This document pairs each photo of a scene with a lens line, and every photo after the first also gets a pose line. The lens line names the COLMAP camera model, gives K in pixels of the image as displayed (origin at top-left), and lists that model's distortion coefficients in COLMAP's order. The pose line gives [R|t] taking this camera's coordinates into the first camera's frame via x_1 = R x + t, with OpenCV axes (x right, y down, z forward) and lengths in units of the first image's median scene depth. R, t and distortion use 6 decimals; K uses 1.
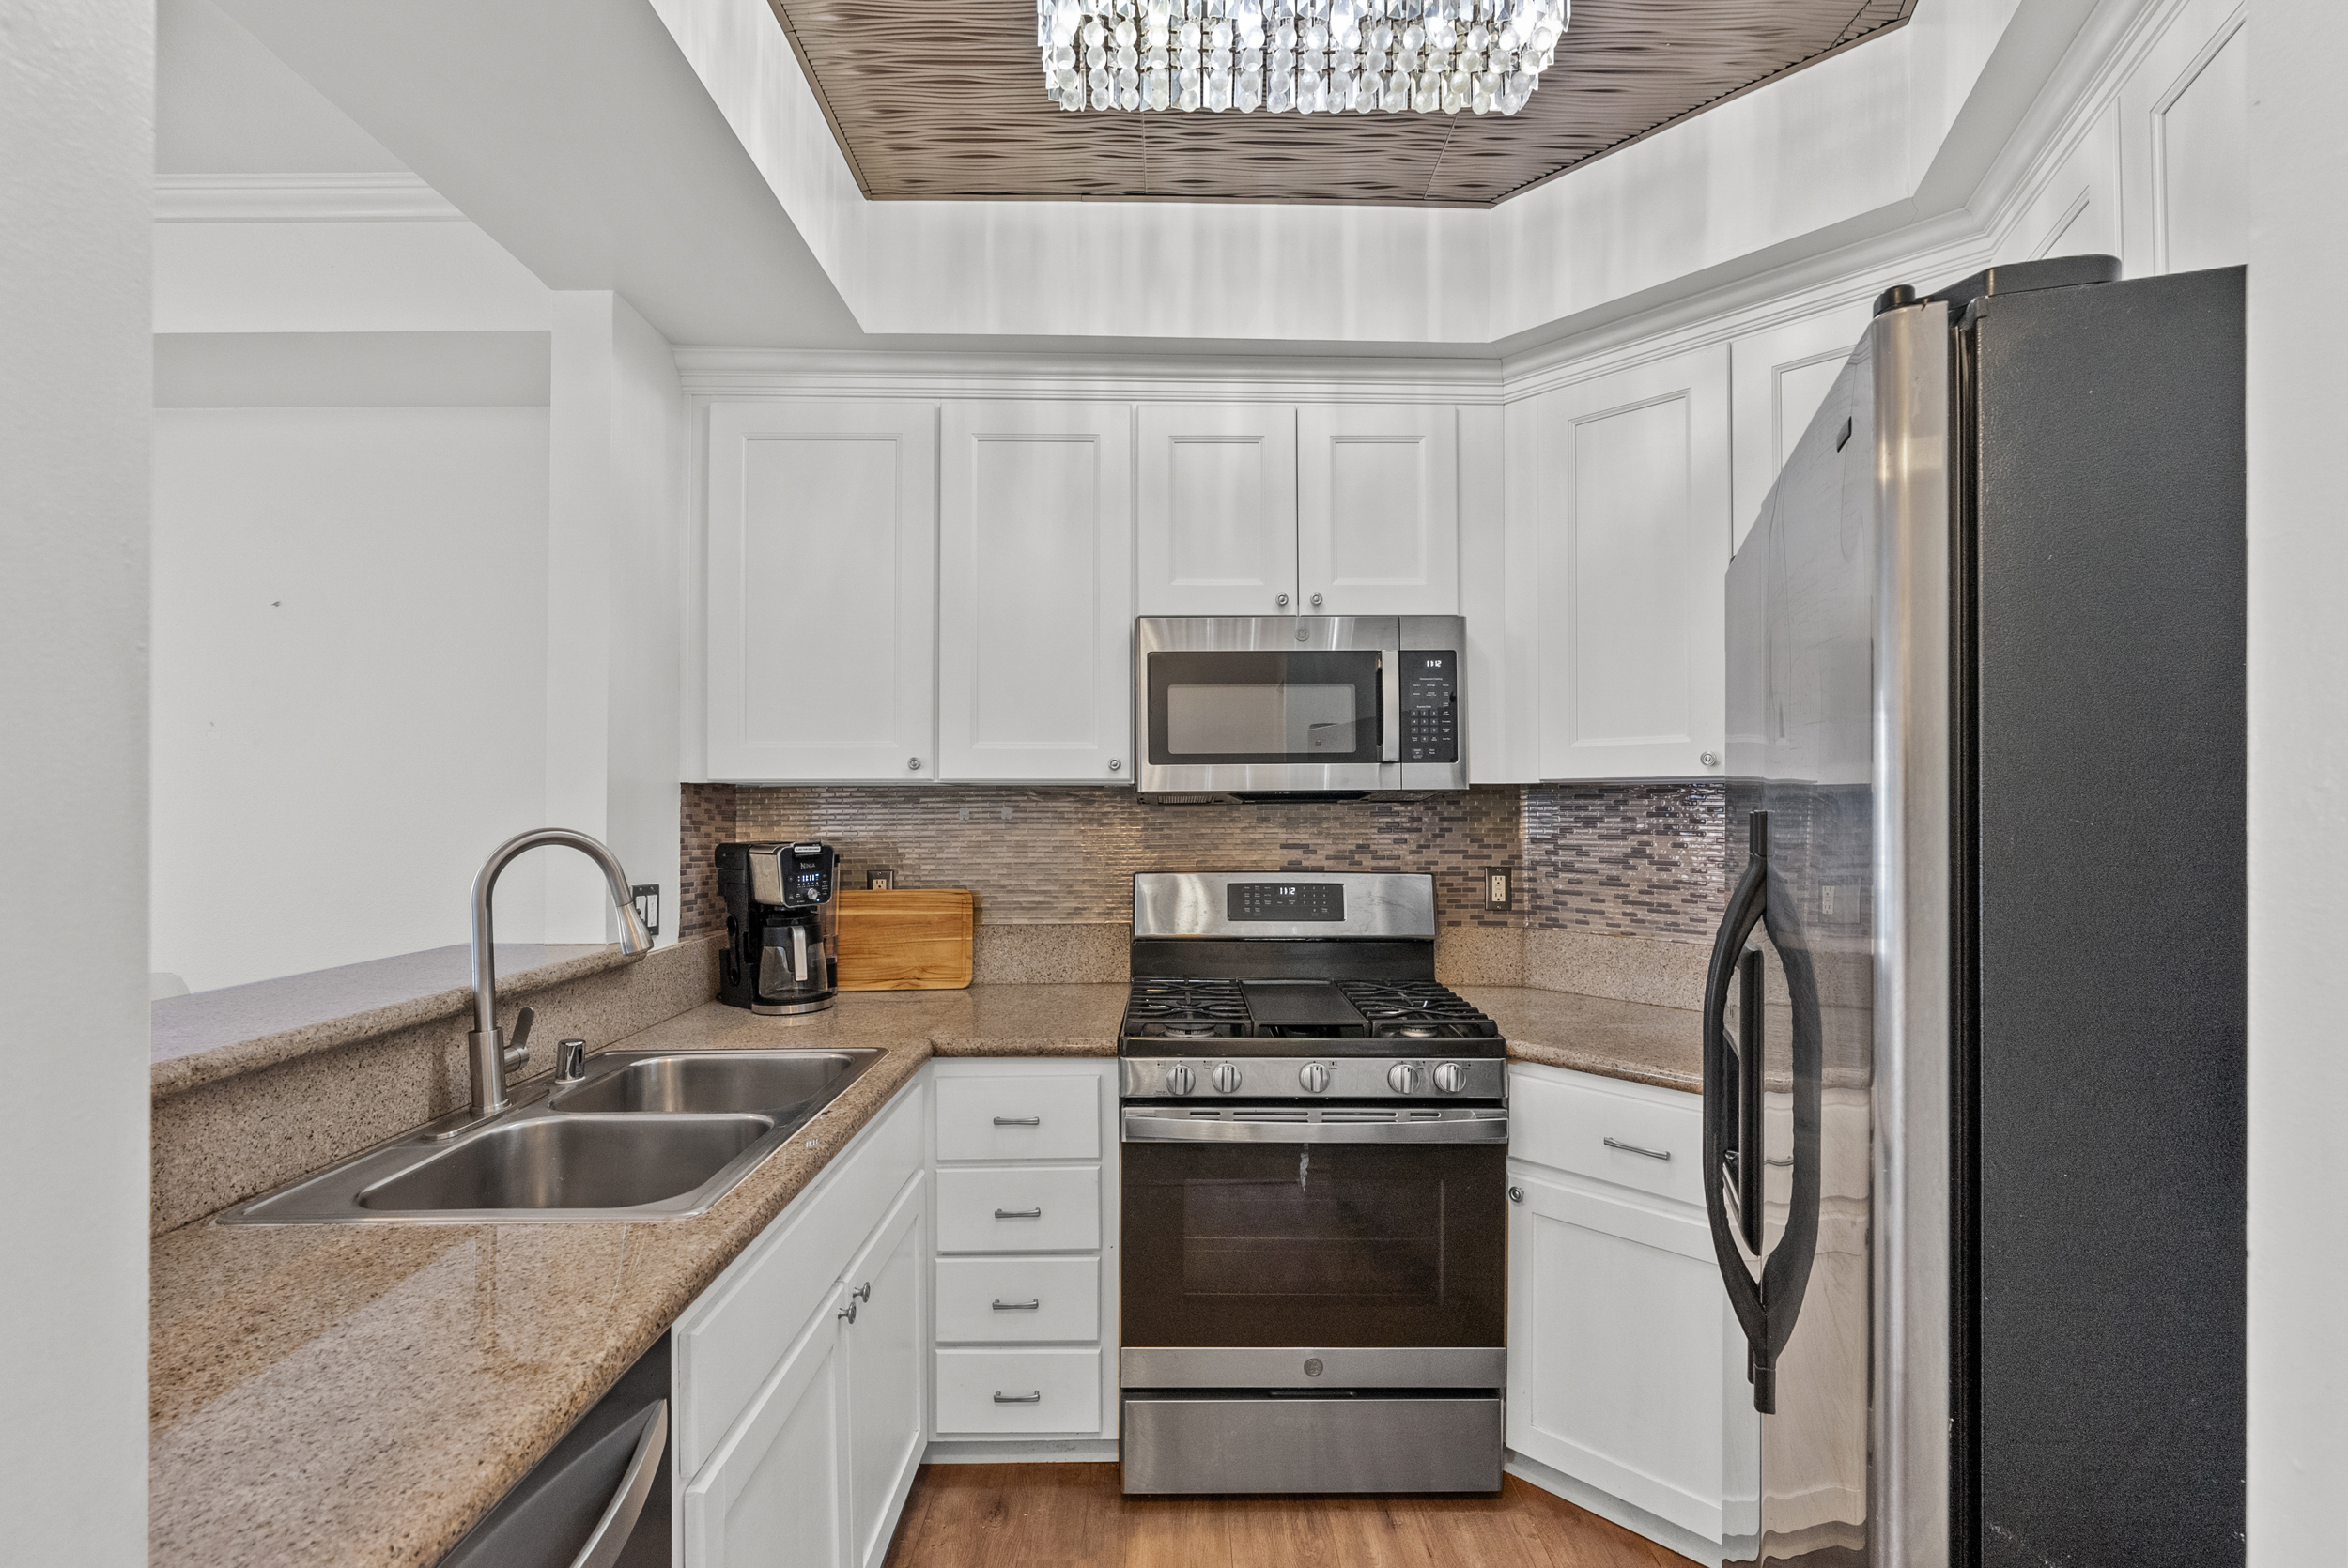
lens RADIAL K [[1086.5, 0, 1177.9], [0, 1086.5, 802.8], [0, 0, 1]] dist [-0.000935, 0.006619]
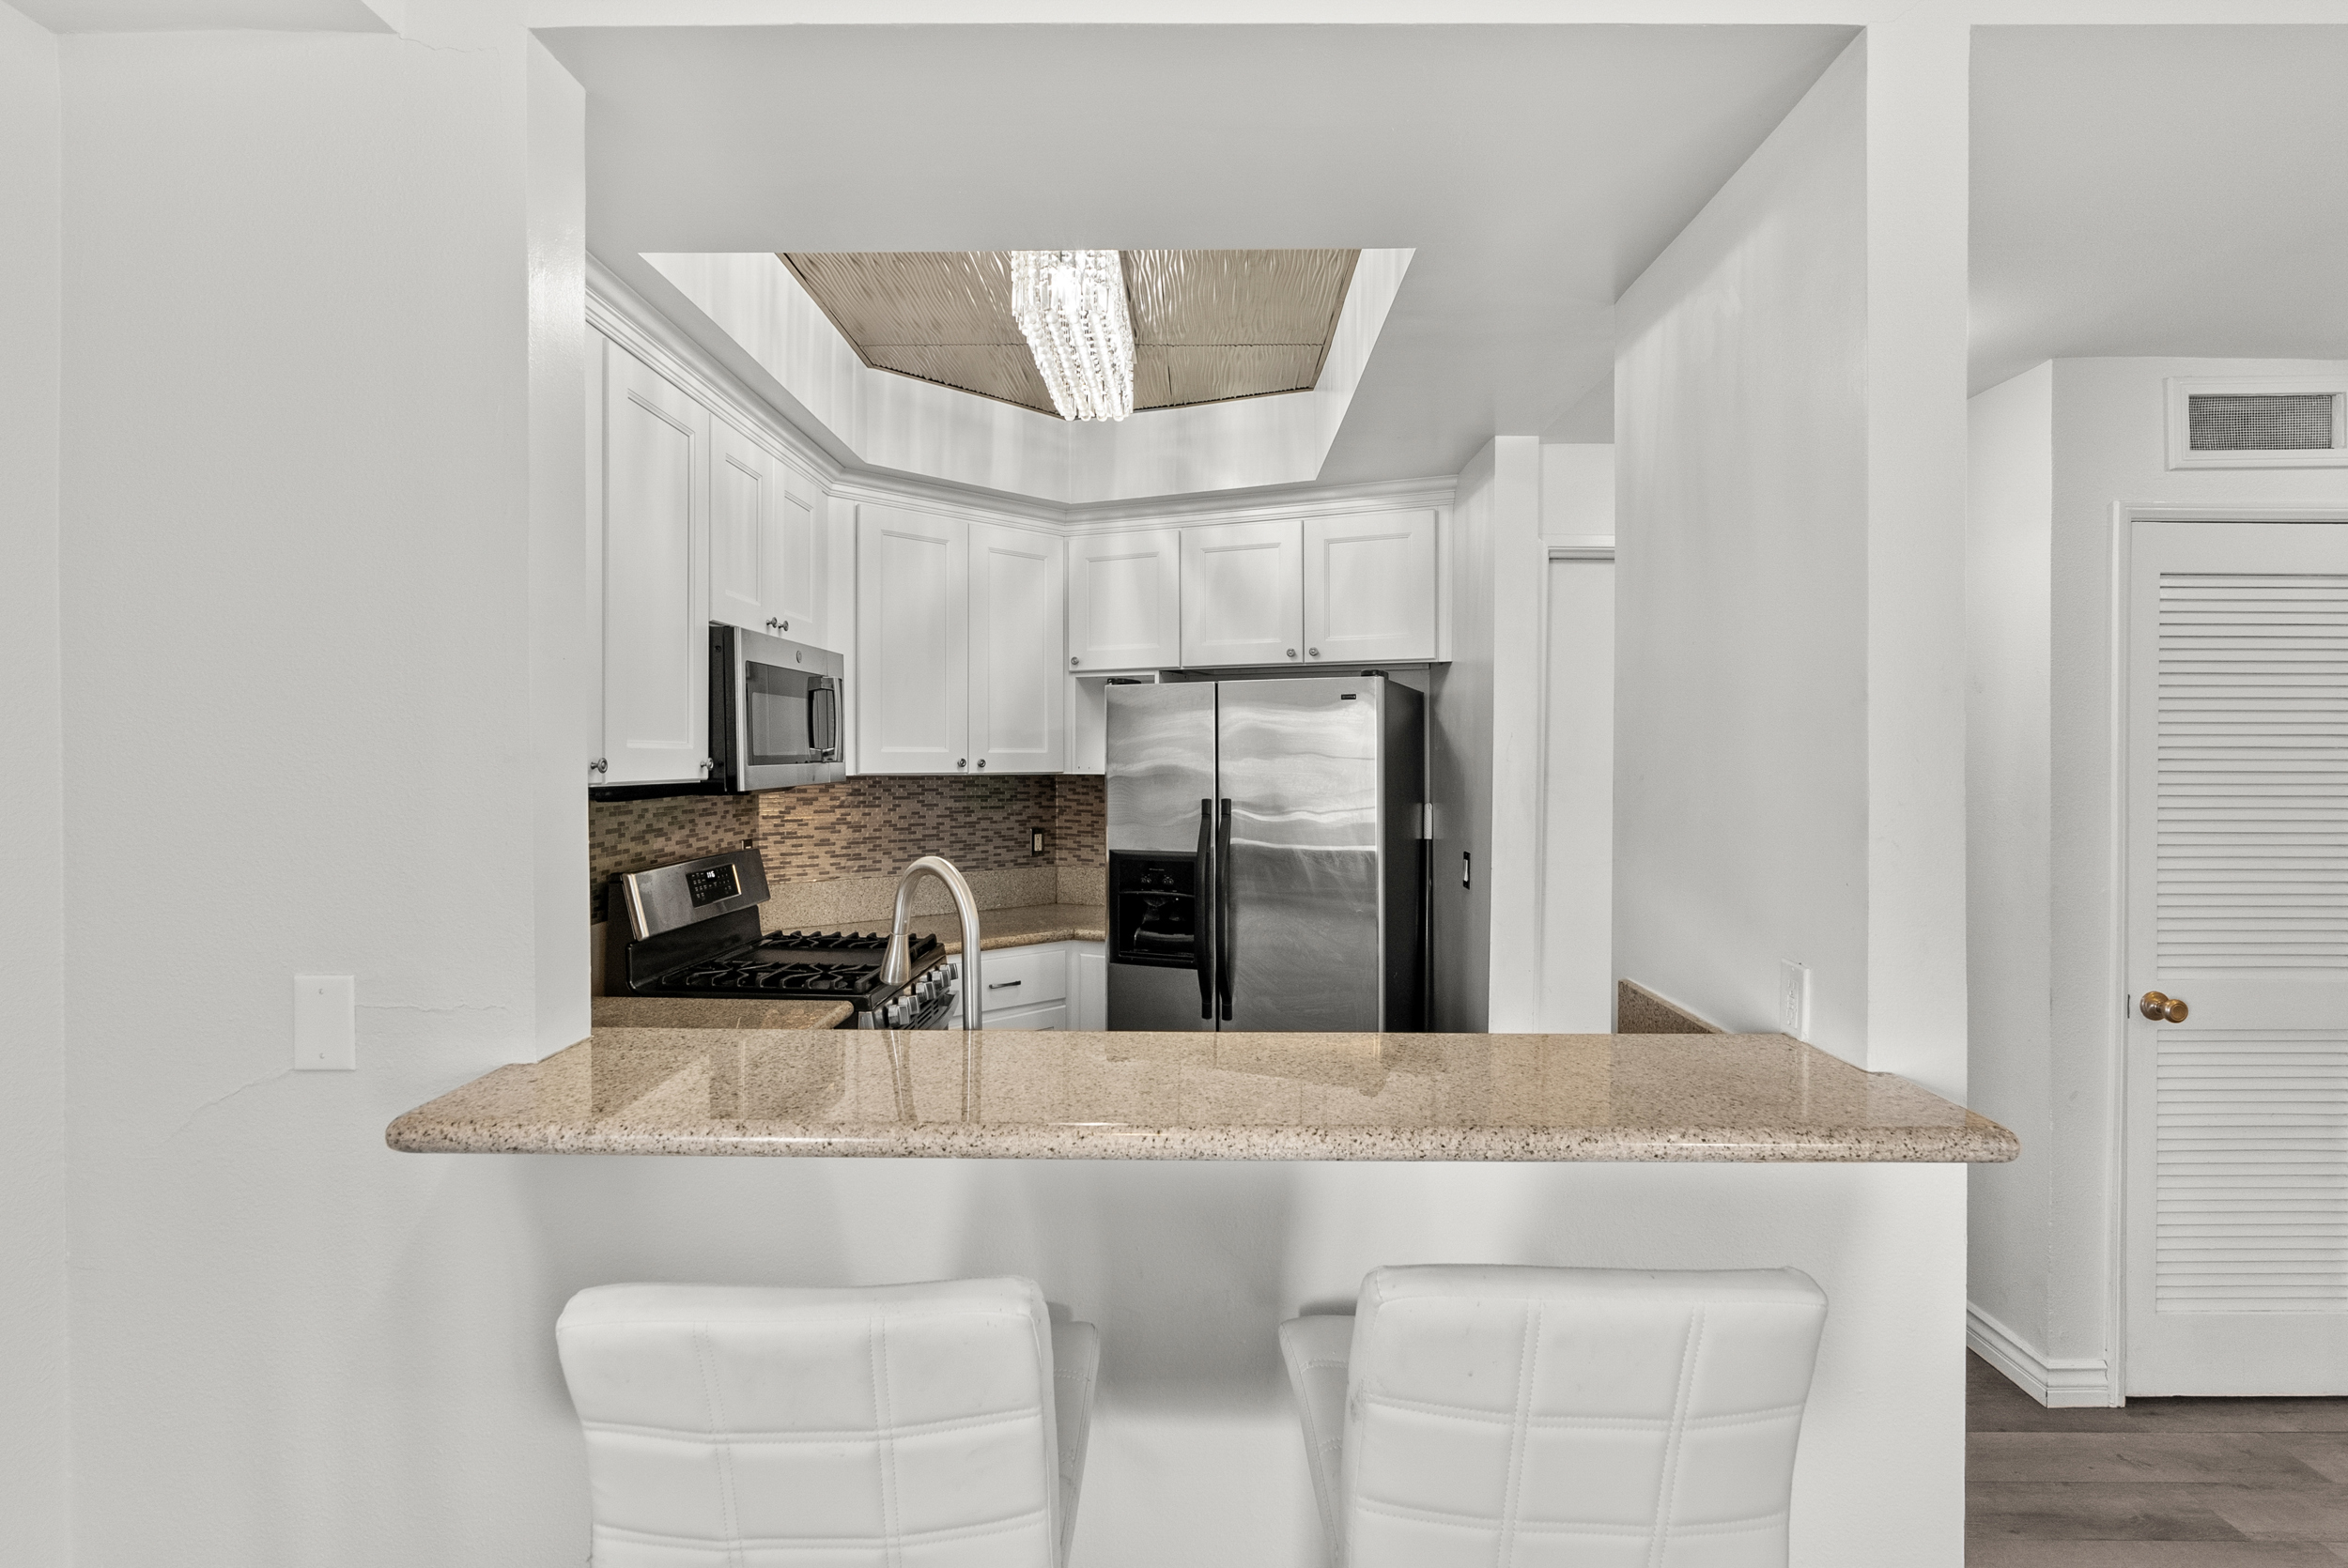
lens RADIAL K [[1080.3, 0, 1183.0], [0, 1080.3, 781.0], [0, 0, 1]] dist [-0.002409, 0.006004]
pose [[0.011131, -0.013893, 0.999842, -1.008264], [-0.003356, 0.999897, 0.013931, -0.029169], [-0.999932, -0.003511, 0.011083, 0.520758]]
